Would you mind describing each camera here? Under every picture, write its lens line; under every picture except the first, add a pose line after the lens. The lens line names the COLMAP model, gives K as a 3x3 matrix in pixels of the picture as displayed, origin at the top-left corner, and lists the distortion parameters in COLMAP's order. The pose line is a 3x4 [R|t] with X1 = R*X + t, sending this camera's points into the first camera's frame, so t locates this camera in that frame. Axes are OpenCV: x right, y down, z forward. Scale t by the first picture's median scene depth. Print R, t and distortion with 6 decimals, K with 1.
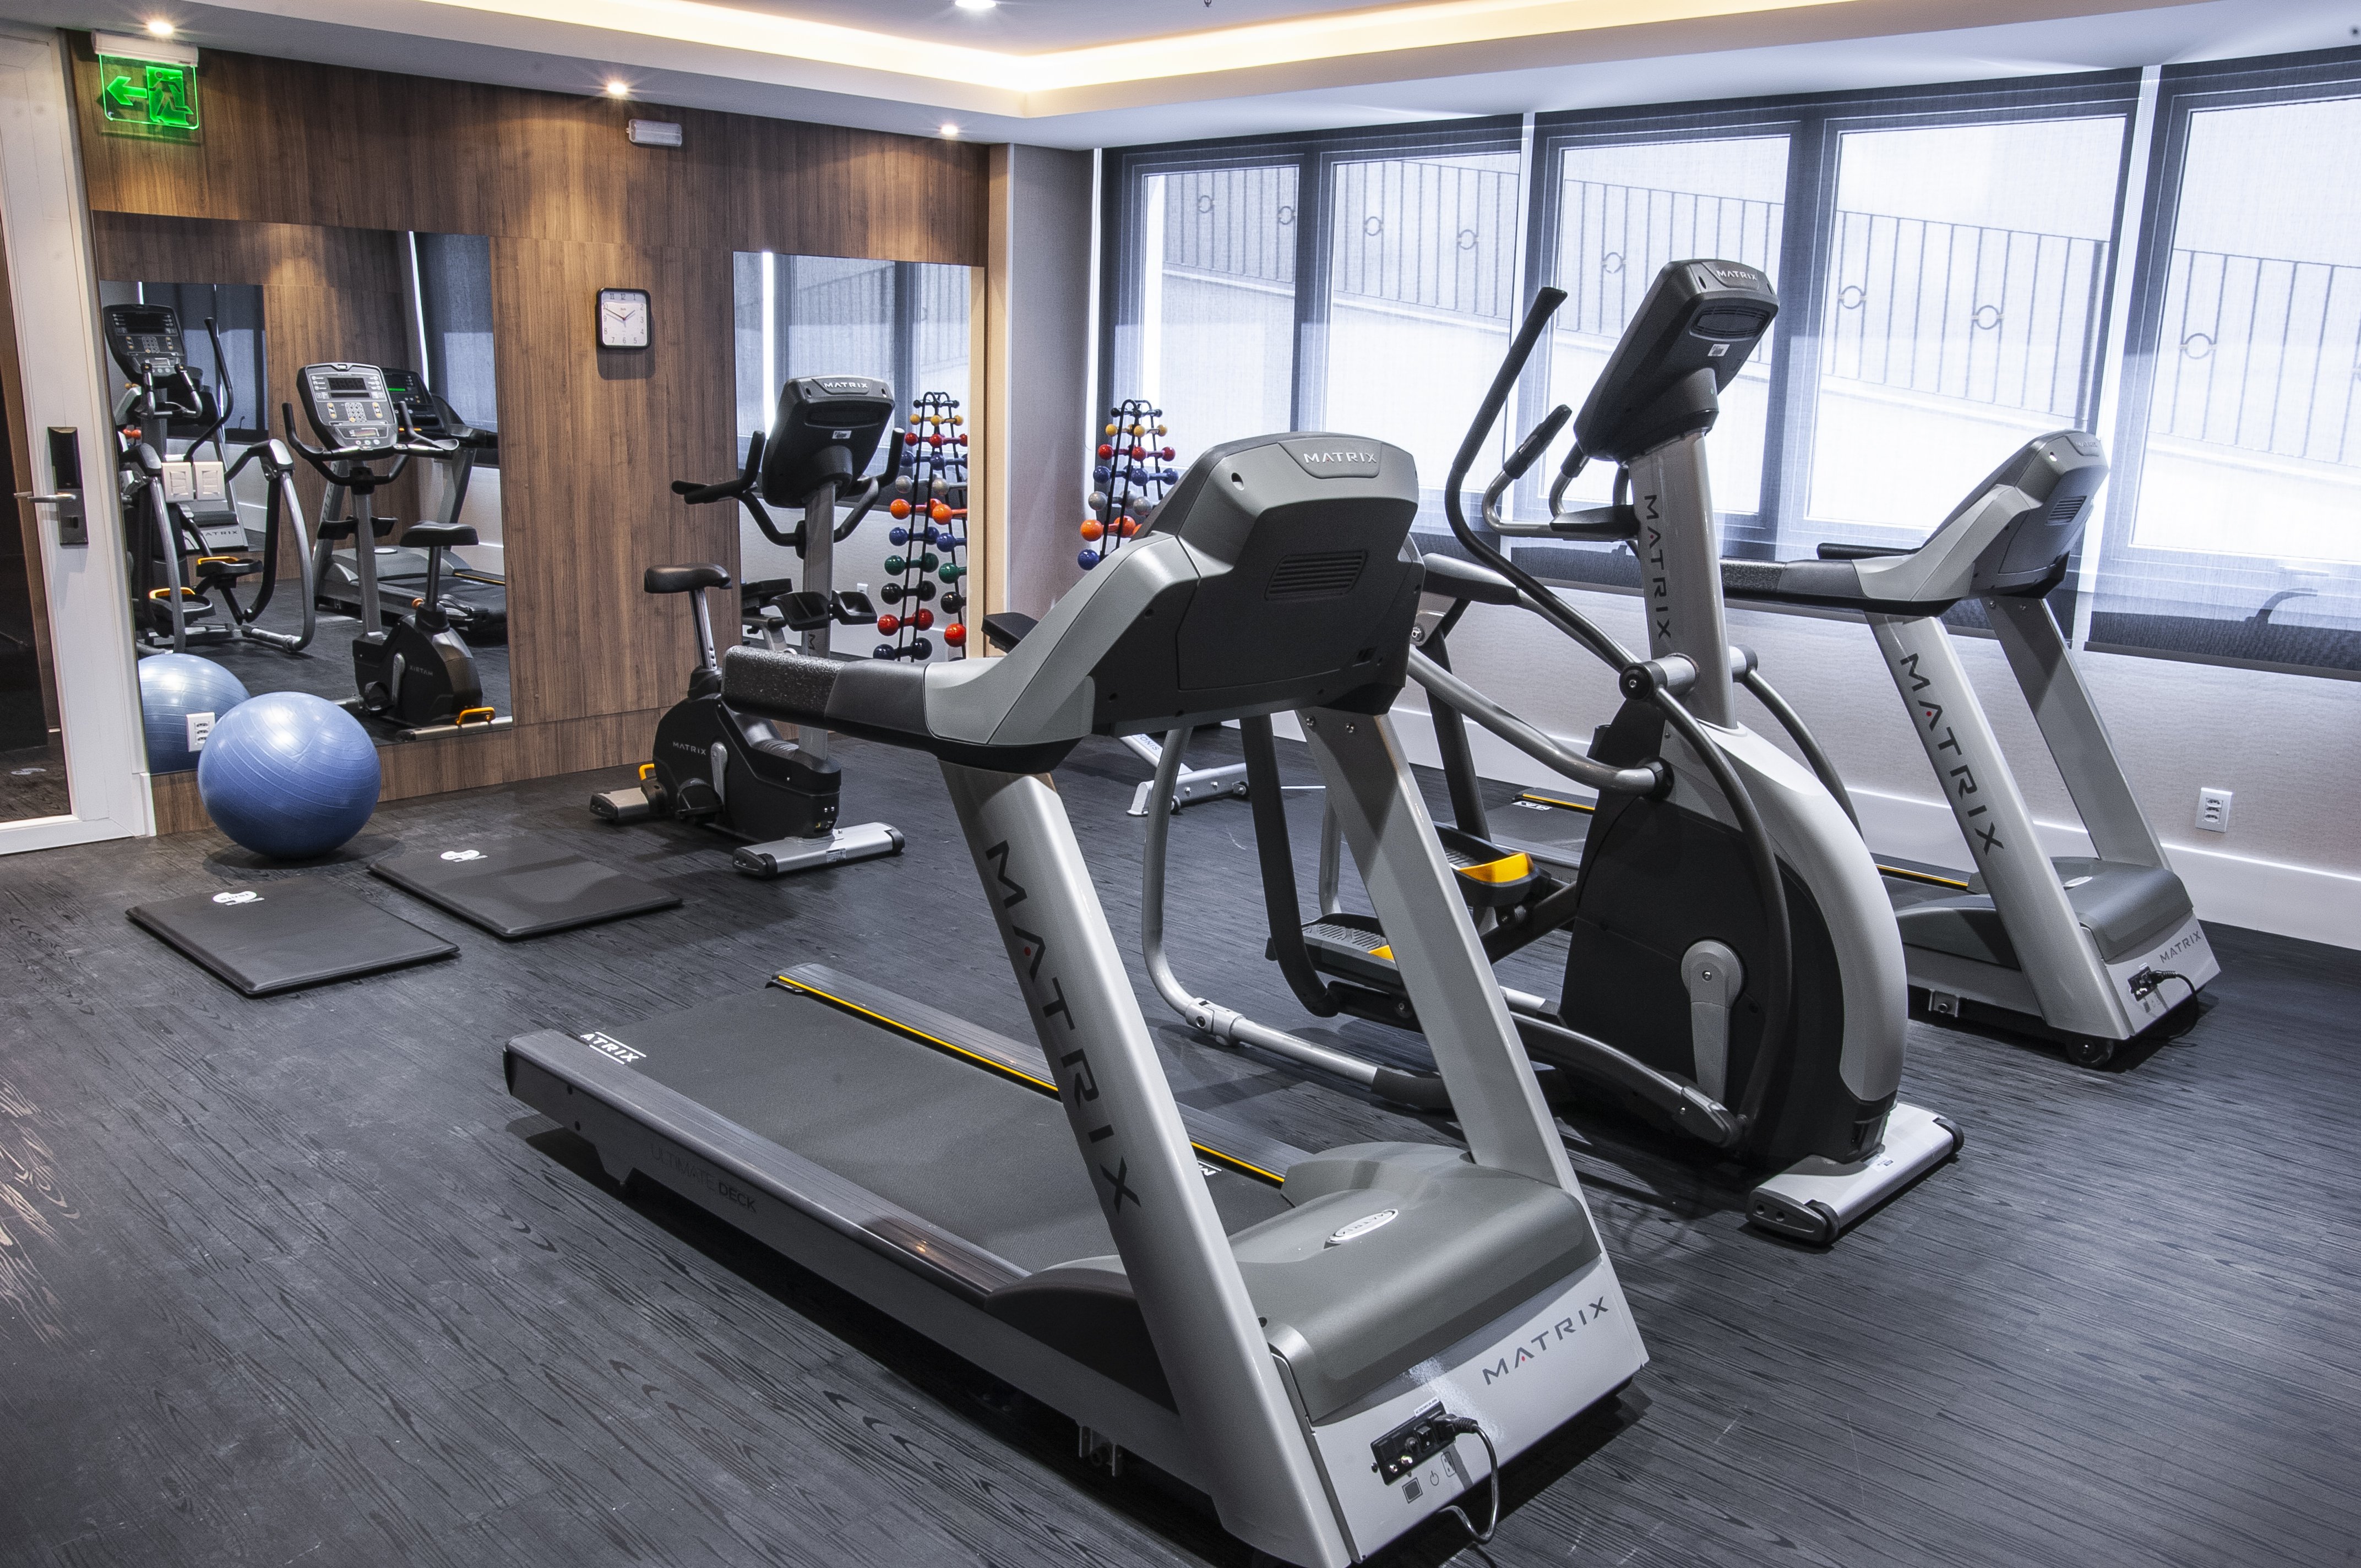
lens RADIAL K [[1885.9, 0, 1180.5], [0, 1885.9, 784.0], [0, 0, 1]] dist [-0.114762, 0.113850]
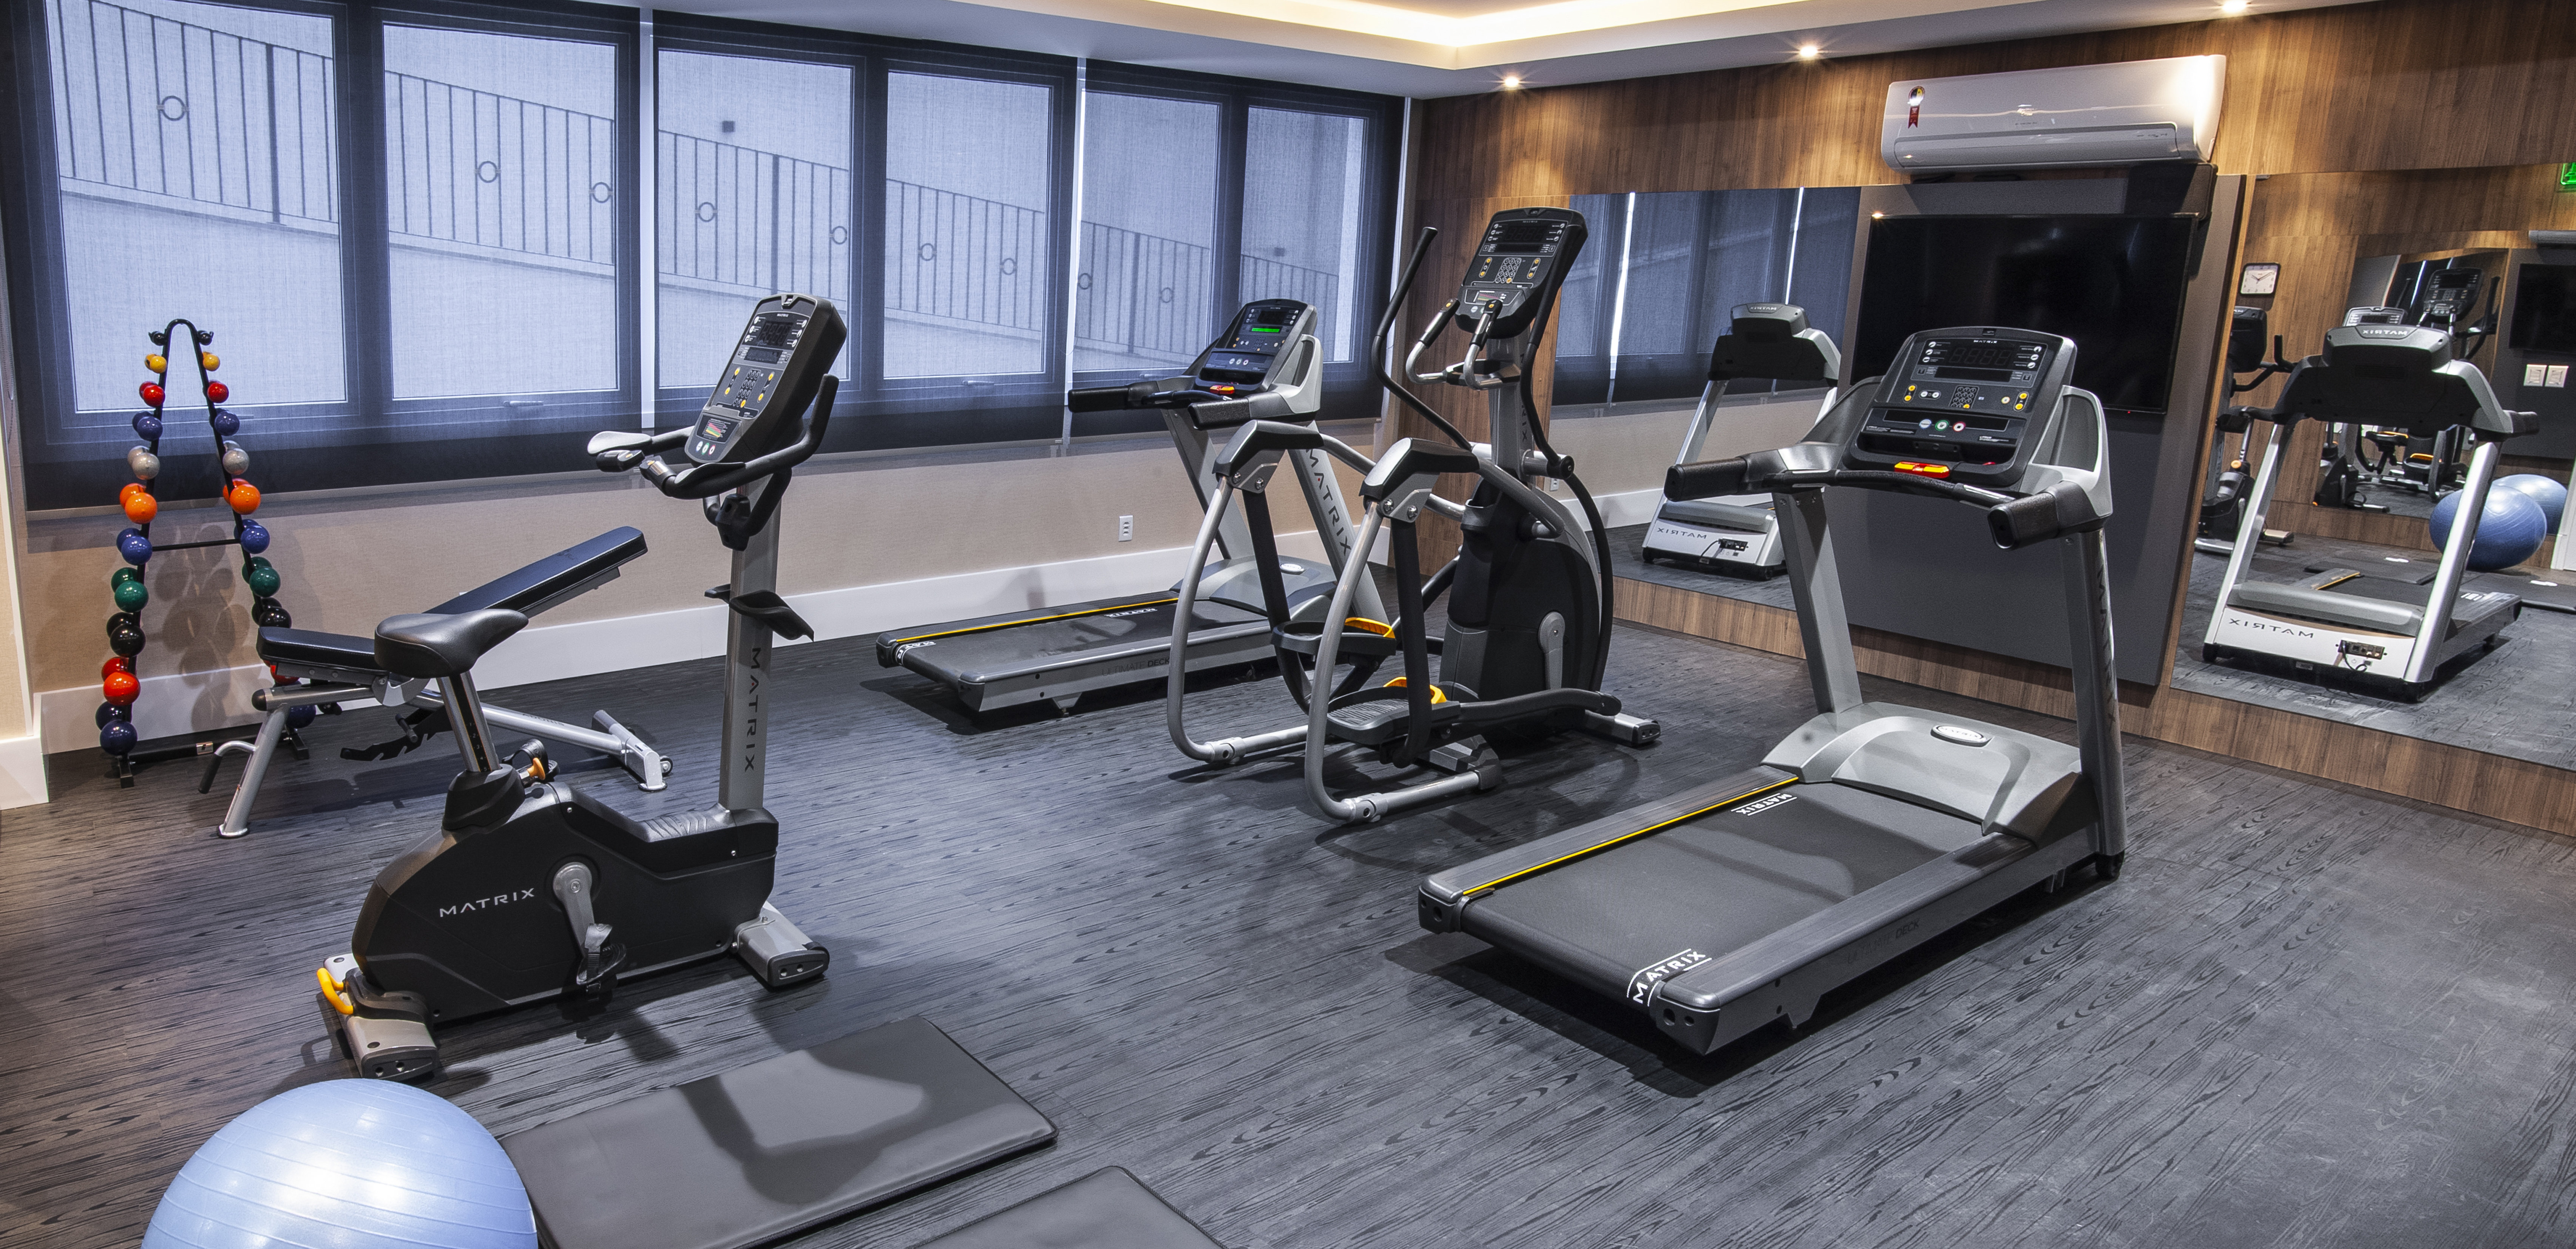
lens RADIAL K [[1405.6, 0, 1288.0], [0, 1405.6, 624.5], [0, 0, 1]] dist [-0.000293, -0.035386]
pose [[0.166483, -0.258938, 0.951438, -0.849675], [0.206160, 0.952719, 0.223213, -0.210297], [-0.964252, 0.158987, 0.211995, 0.830582]]
